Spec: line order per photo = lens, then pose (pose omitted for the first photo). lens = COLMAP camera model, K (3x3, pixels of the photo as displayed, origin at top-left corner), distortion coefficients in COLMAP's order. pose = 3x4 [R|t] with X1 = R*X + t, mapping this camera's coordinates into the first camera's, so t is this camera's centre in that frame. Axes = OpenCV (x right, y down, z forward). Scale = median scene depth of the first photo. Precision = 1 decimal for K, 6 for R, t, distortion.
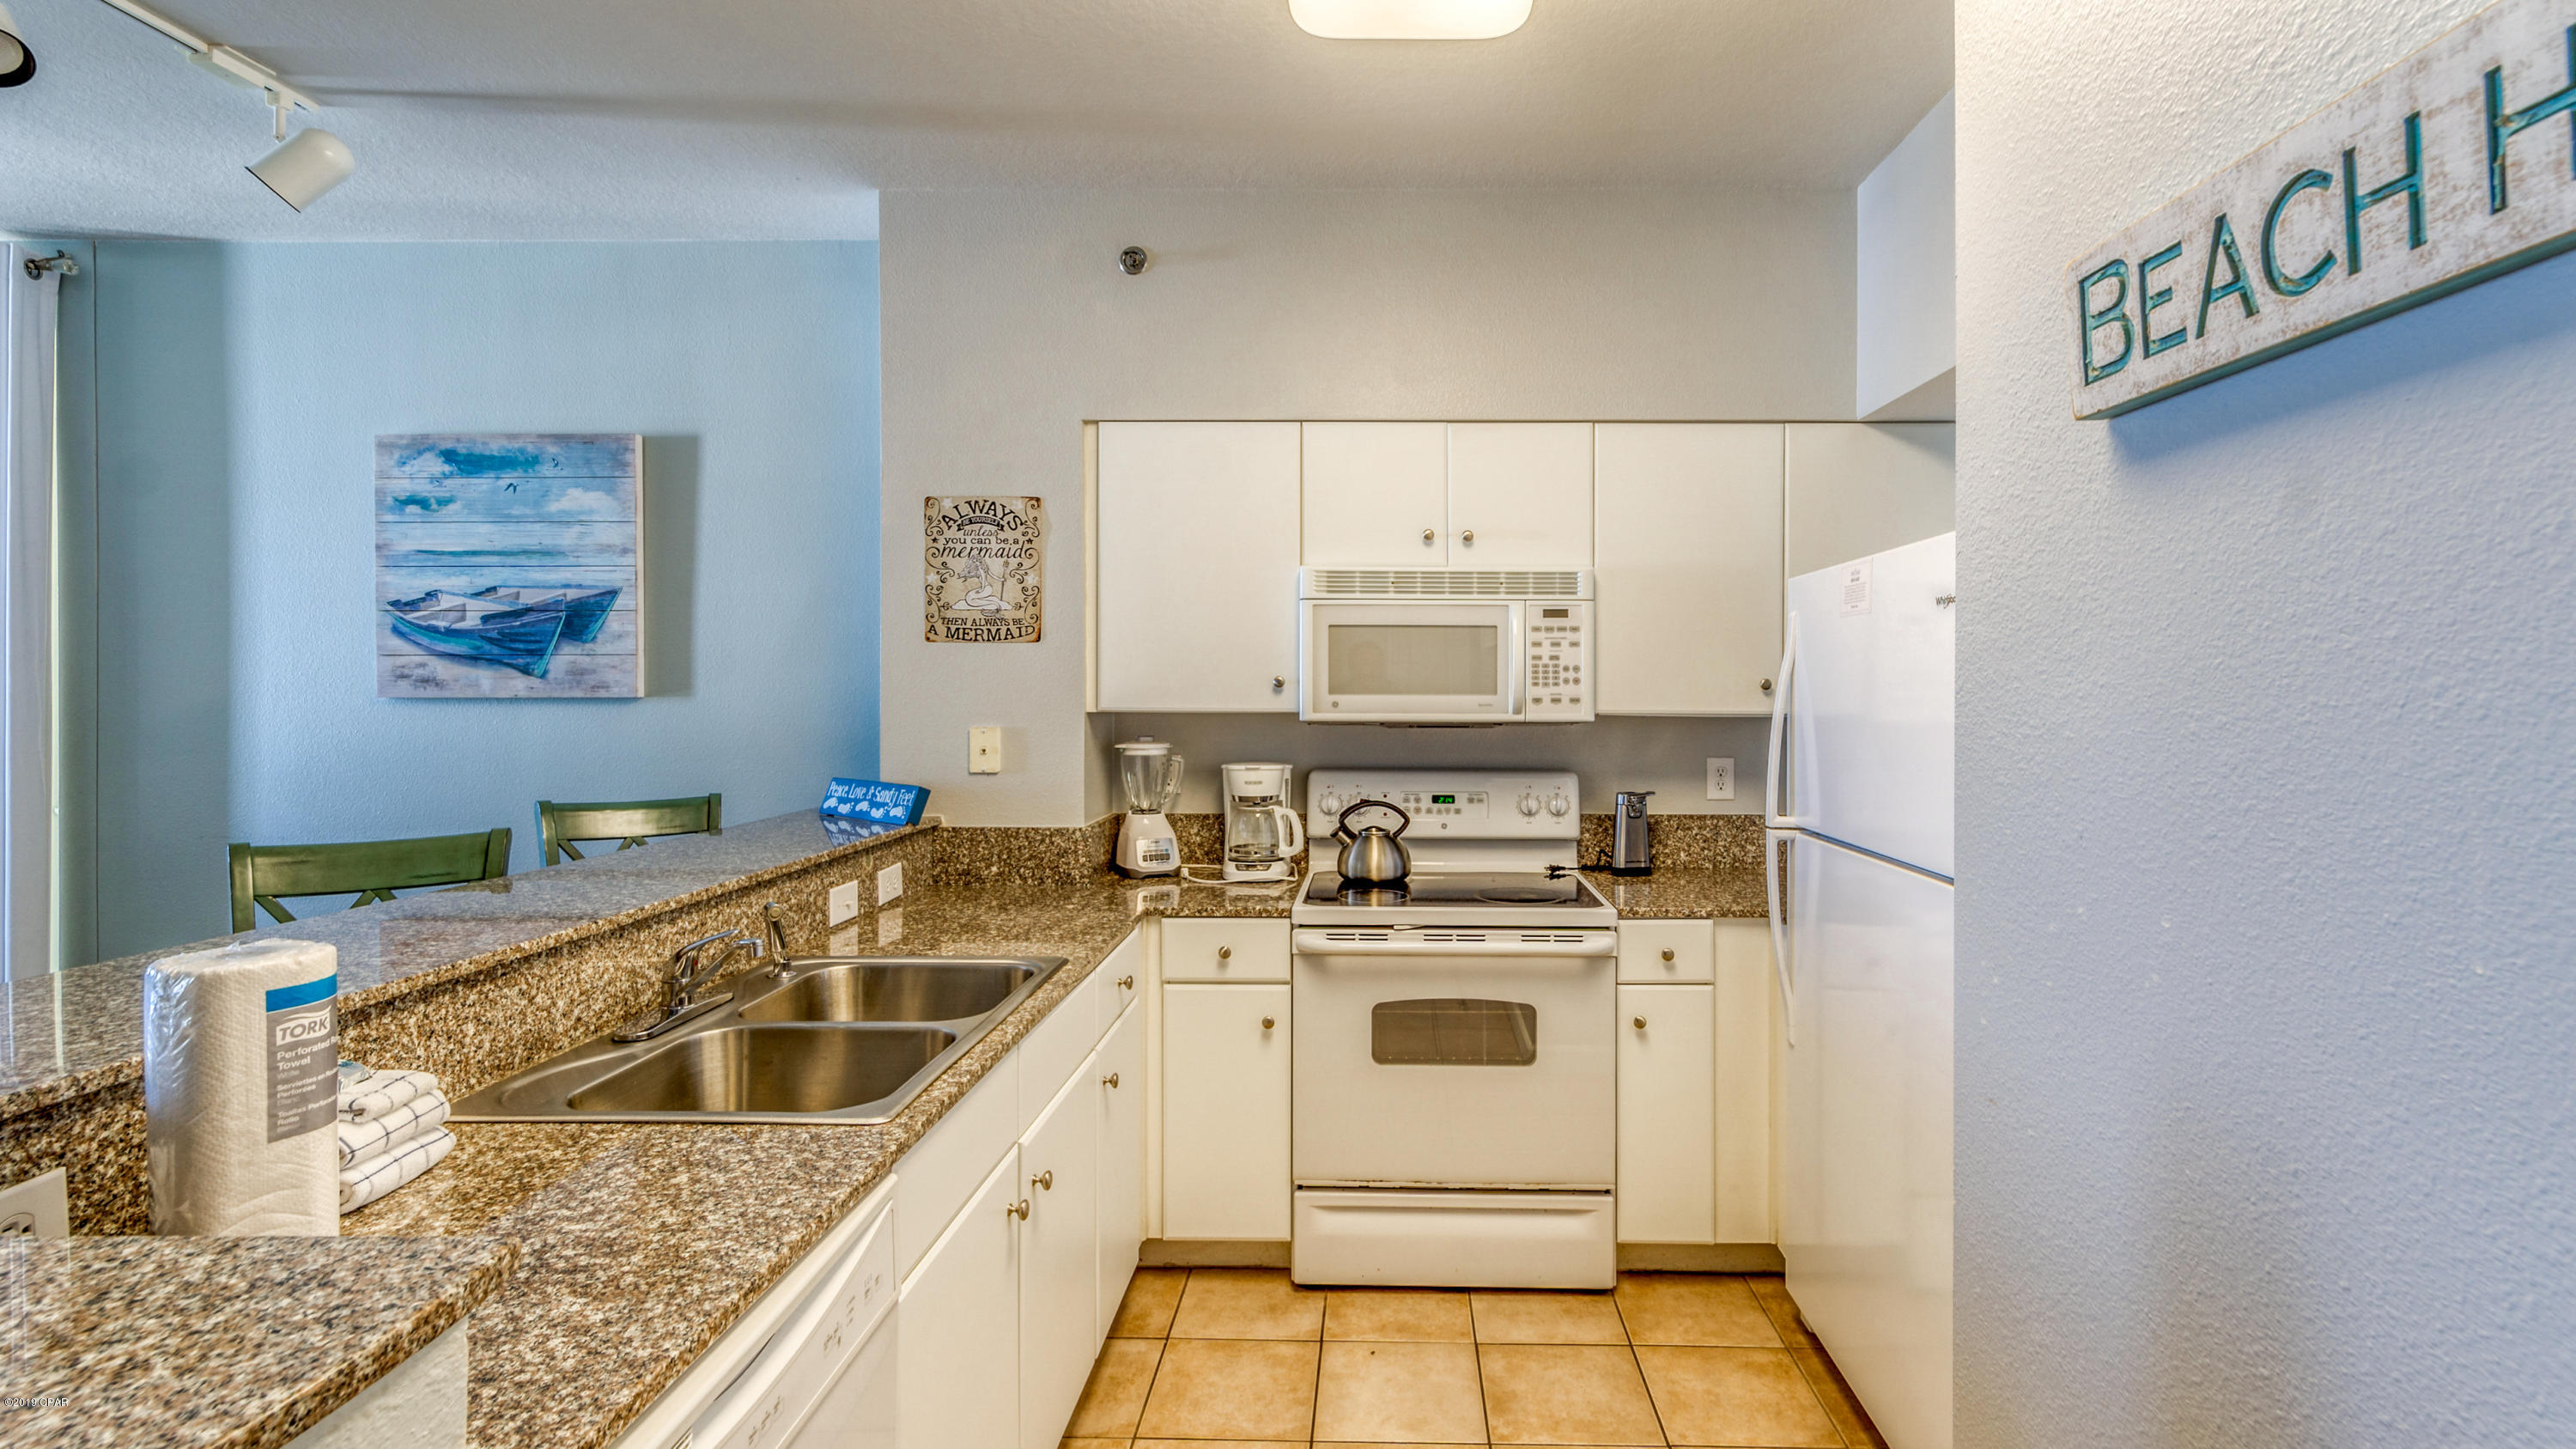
lens RADIAL K [[1154.3, 0, 1356.8], [0, 1154.3, 689.8], [0, 0, 1]] dist [-0.007067, 0.002535]
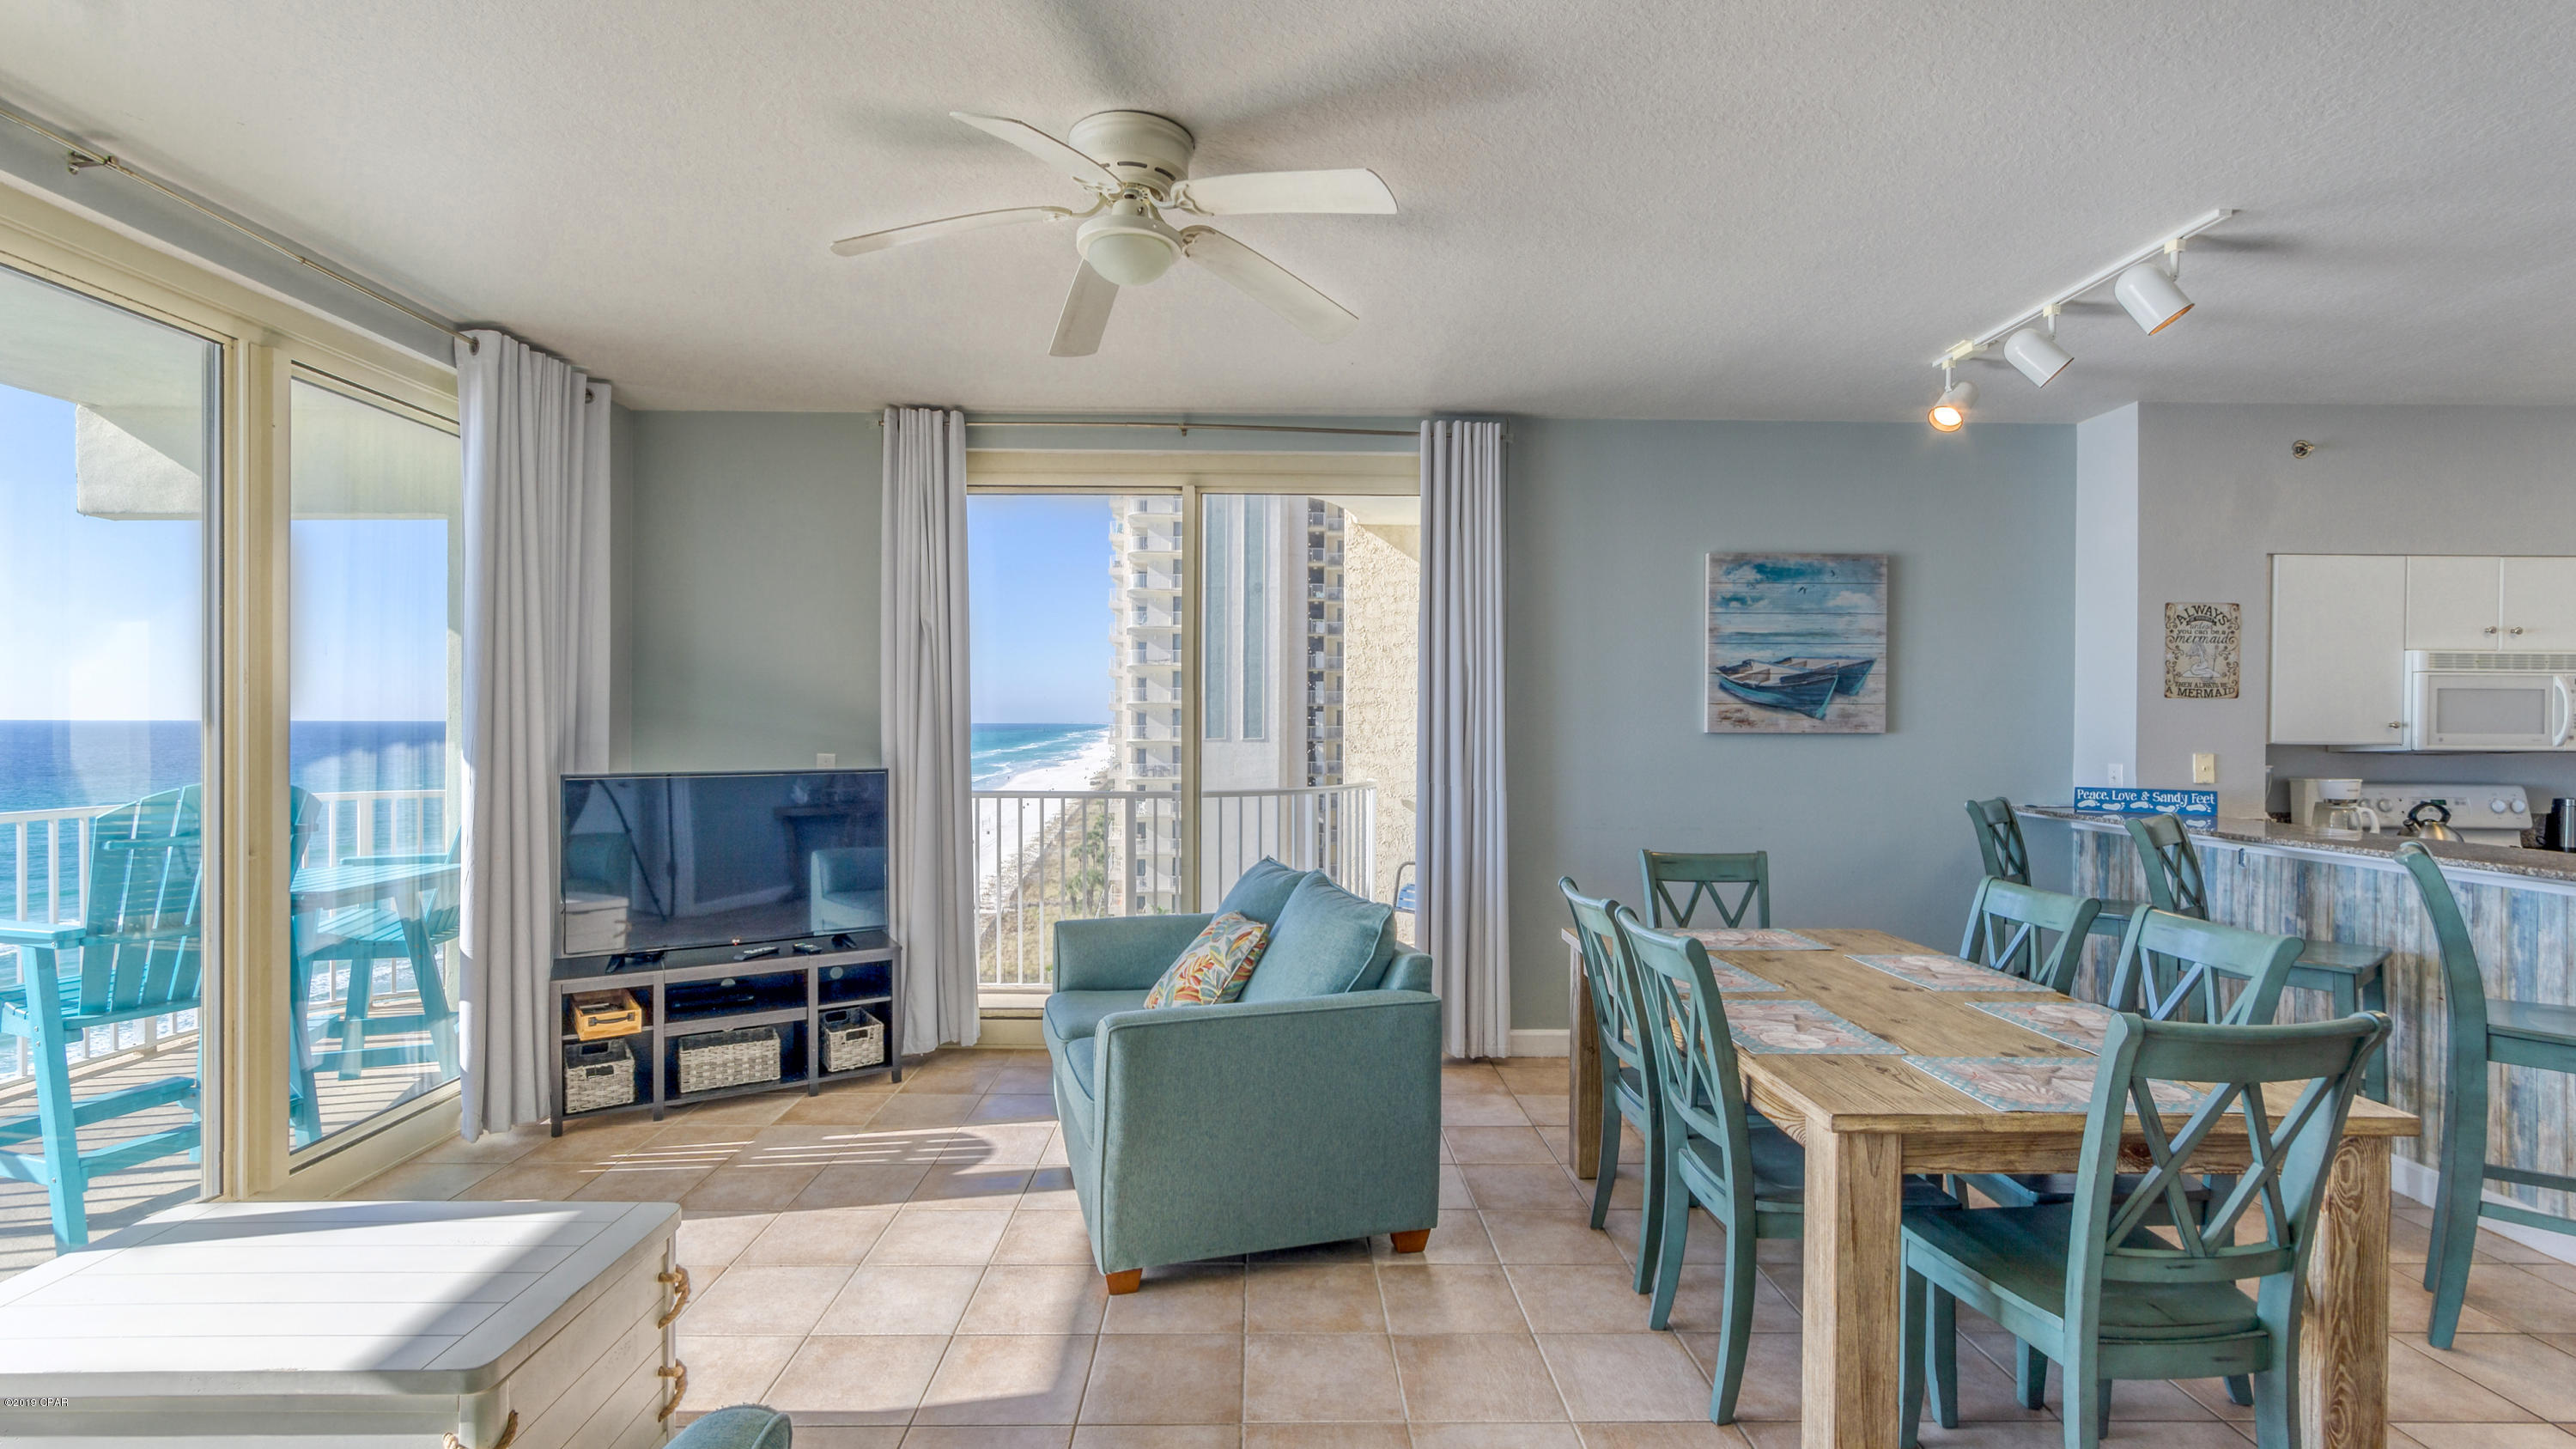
lens RADIAL K [[1132.1, 0, 1268.4], [0, 1132.1, 715.0], [0, 0, 1]] dist [-0.000104, 0.000491]
pose [[0.999475, 0.002673, 0.032285, -1.460032], [-0.002501, 0.999983, -0.005357, -0.007073], [-0.032299, 0.005273, 0.999464, -0.417926]]
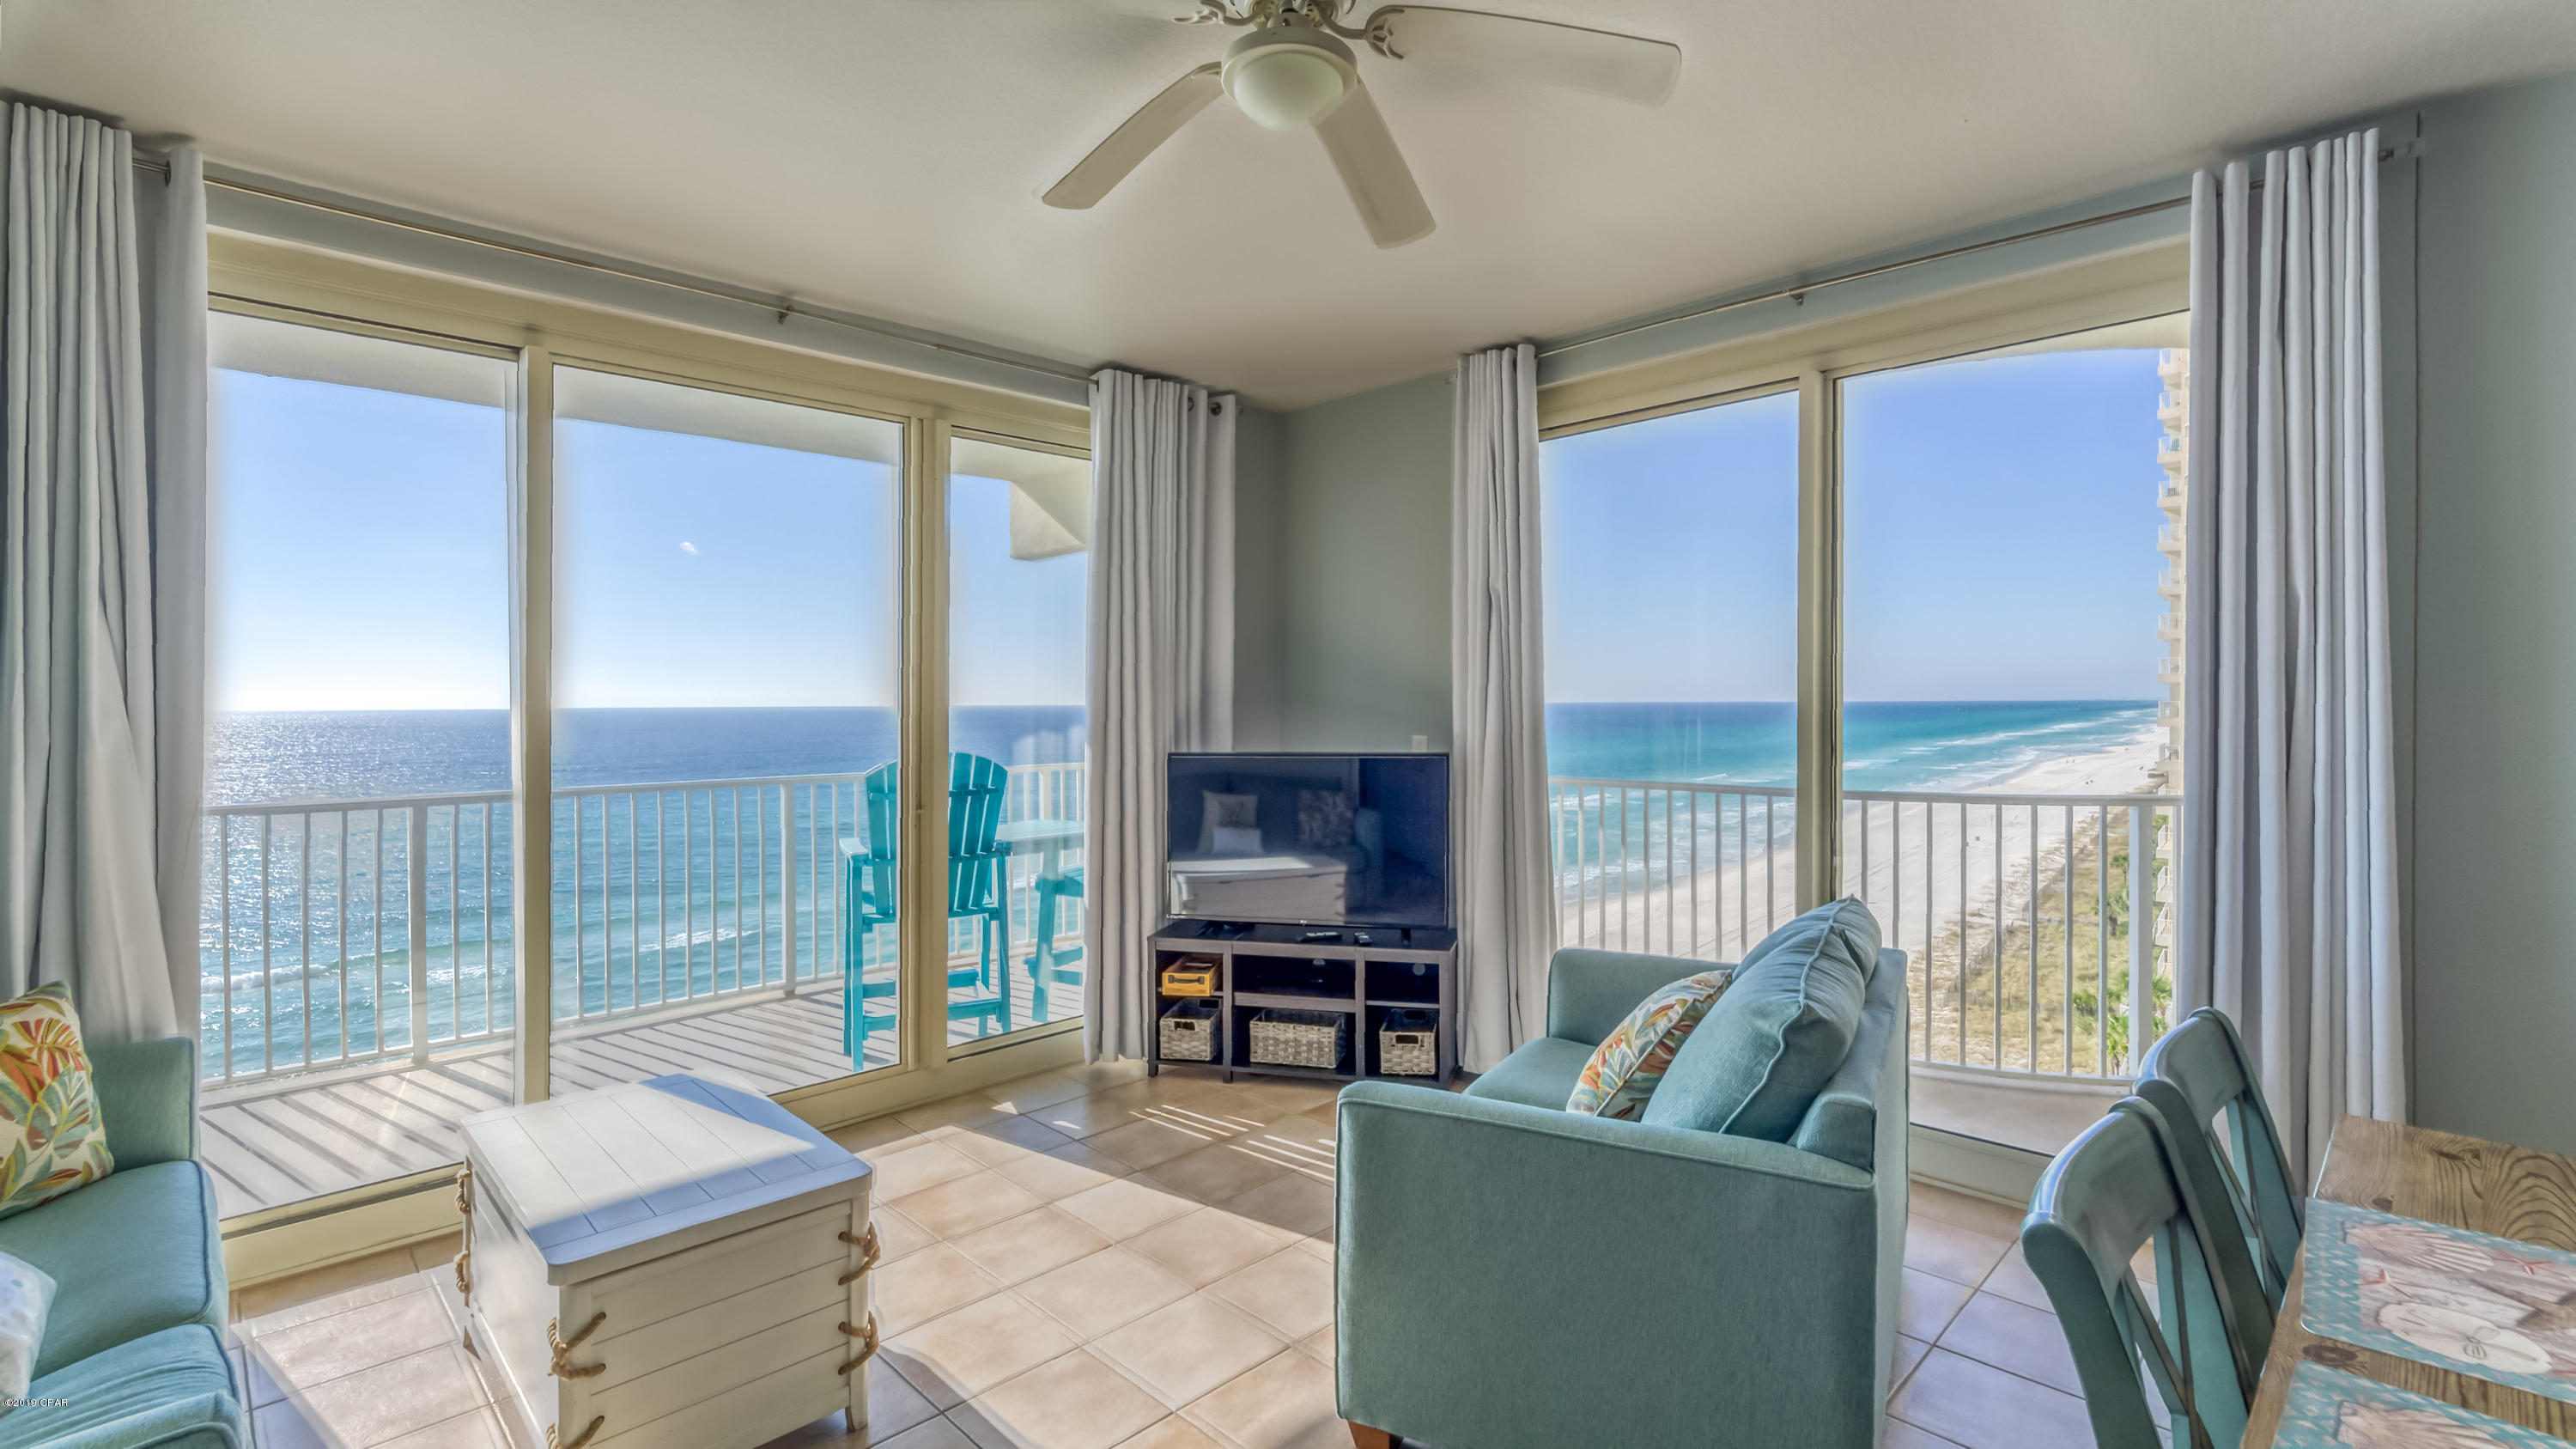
lens RADIAL K [[1154.3, 0, 1295.8], [0, 1154.3, 687.8], [0, 0, 1]] dist [-0.007067, 0.002535]
pose [[0.710775, -0.016250, -0.703231, -1.109059], [0.009001, 0.999861, -0.014007, -0.003863], [0.703362, 0.003626, 0.710823, -0.063883]]
